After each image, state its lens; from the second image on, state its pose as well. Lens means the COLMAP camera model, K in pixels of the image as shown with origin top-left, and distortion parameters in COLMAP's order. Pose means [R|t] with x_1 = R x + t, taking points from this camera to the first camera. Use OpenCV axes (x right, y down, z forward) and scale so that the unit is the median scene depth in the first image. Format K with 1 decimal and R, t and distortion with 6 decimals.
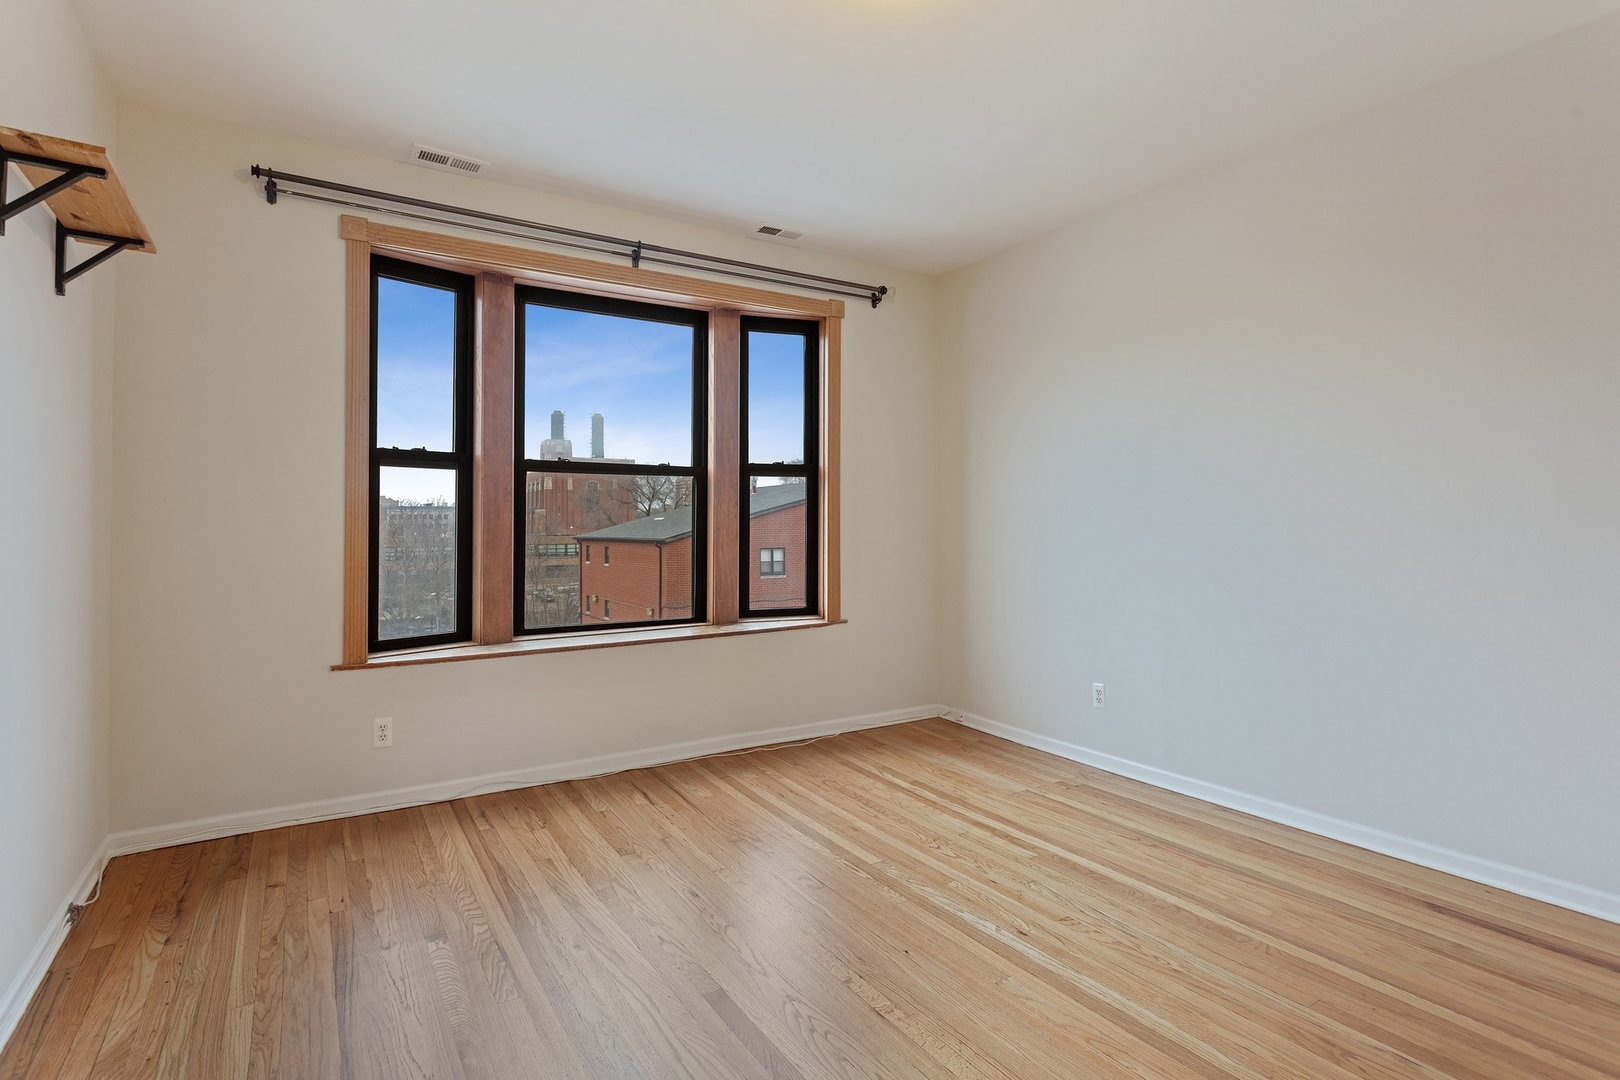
lens RADIAL K [[807.6, 0, 809.2], [0, 807.6, 511.2], [0, 0, 1]] dist [0.011416, -0.002314]
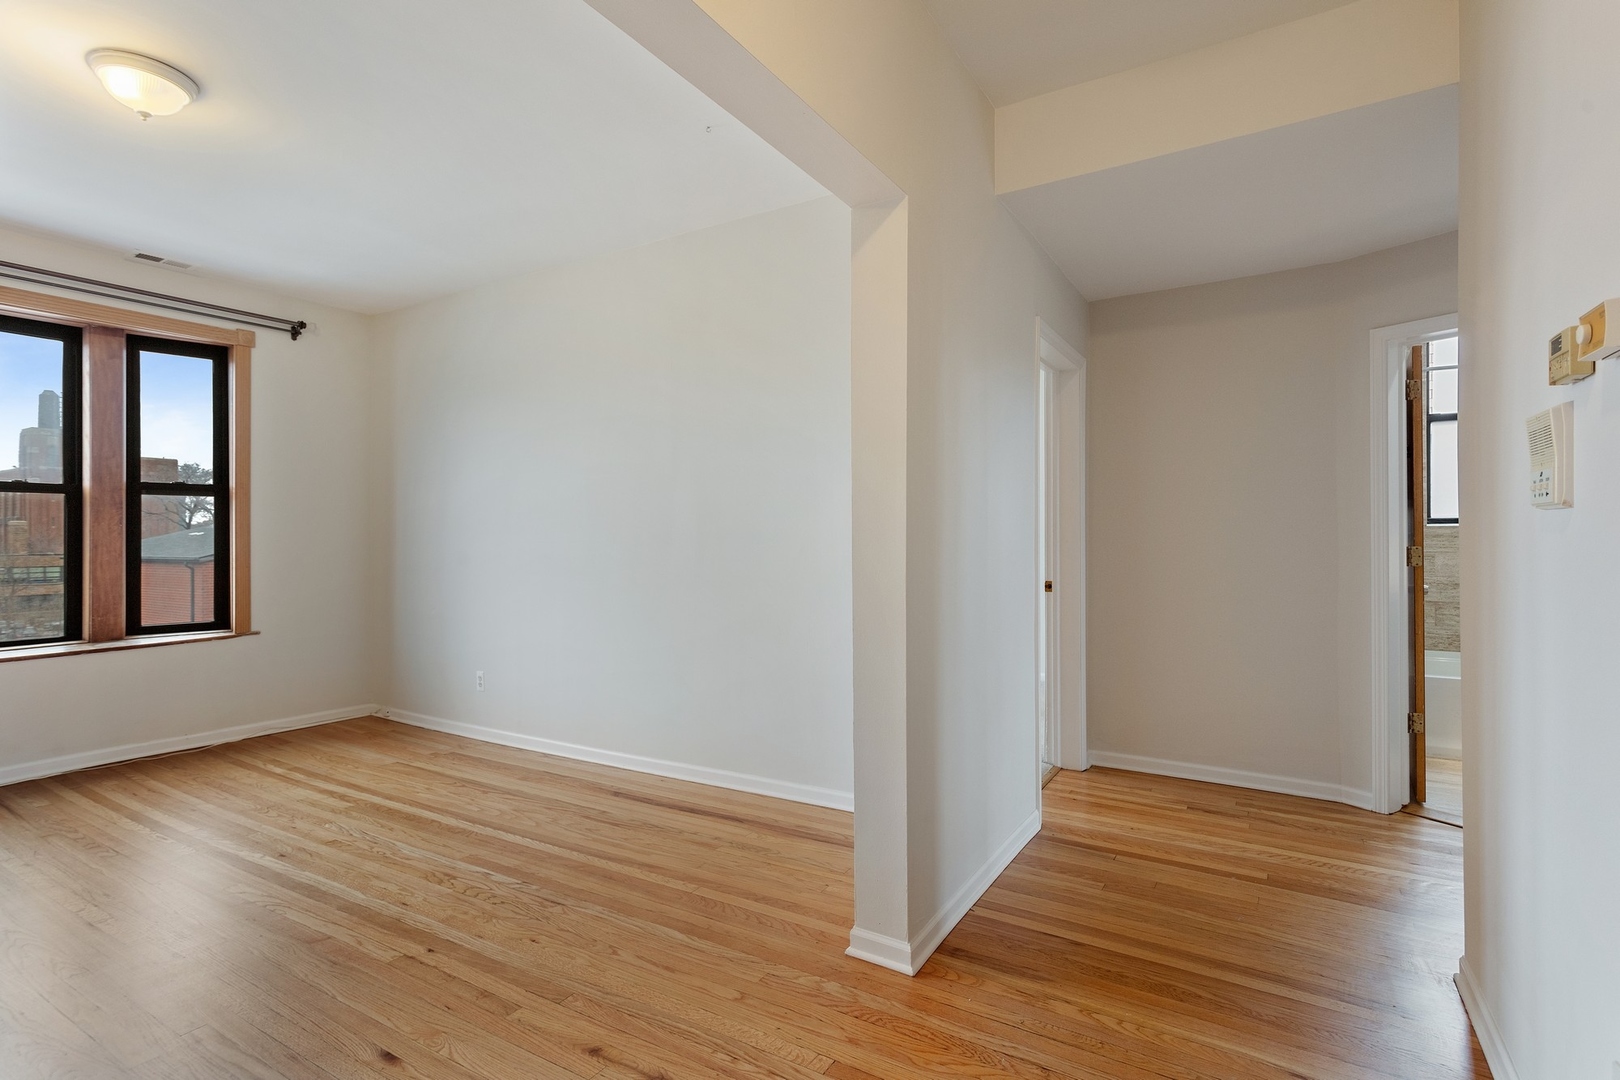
lens RADIAL K [[807.6, 0, 812.4], [0, 807.6, 538.3], [0, 0, 1]] dist [0.011416, -0.002314]
pose [[0.901794, 0.001528, 0.432164, 0.291317], [-0.007053, 0.999913, 0.011182, -0.006770], [-0.432110, -0.013132, 0.901726, -0.337652]]
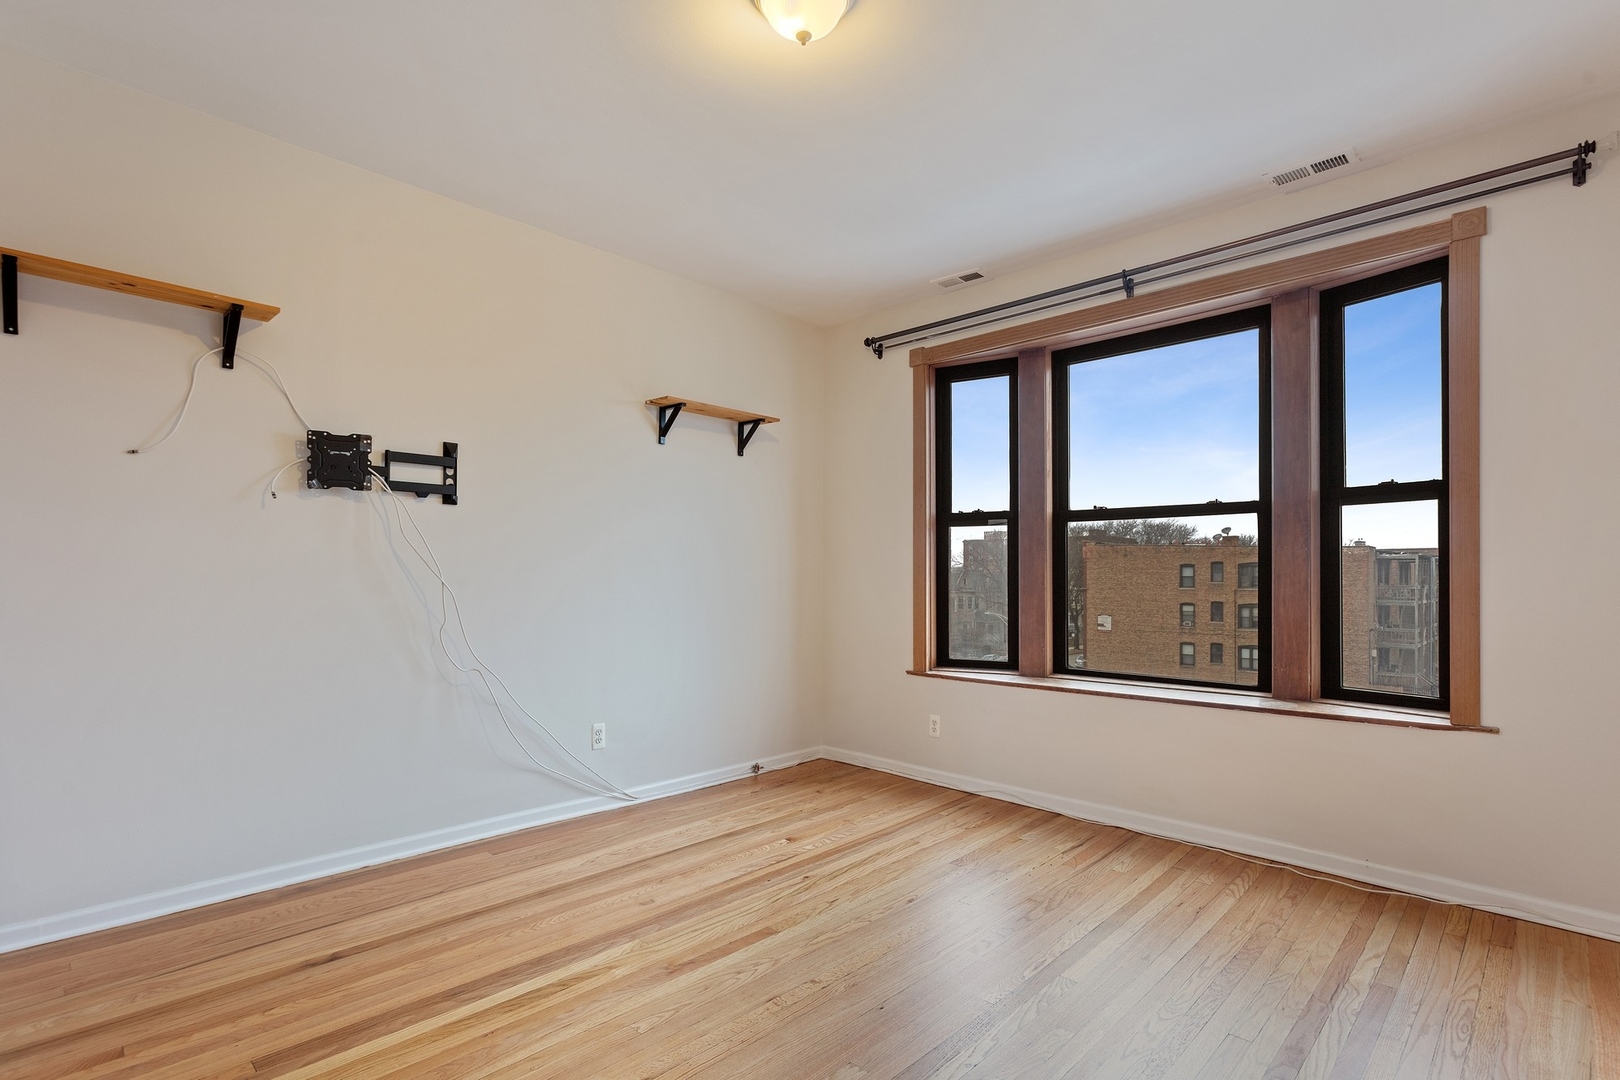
lens RADIAL K [[807.6, 0, 769.5], [0, 807.6, 571.1], [0, 0, 1]] dist [0.011416, -0.002314]
pose [[0.201699, 0.002822, -0.979444, 0.644789], [0.017525, 0.999825, 0.006490, 0.002092], [0.979291, -0.018473, 0.201614, 0.410241]]
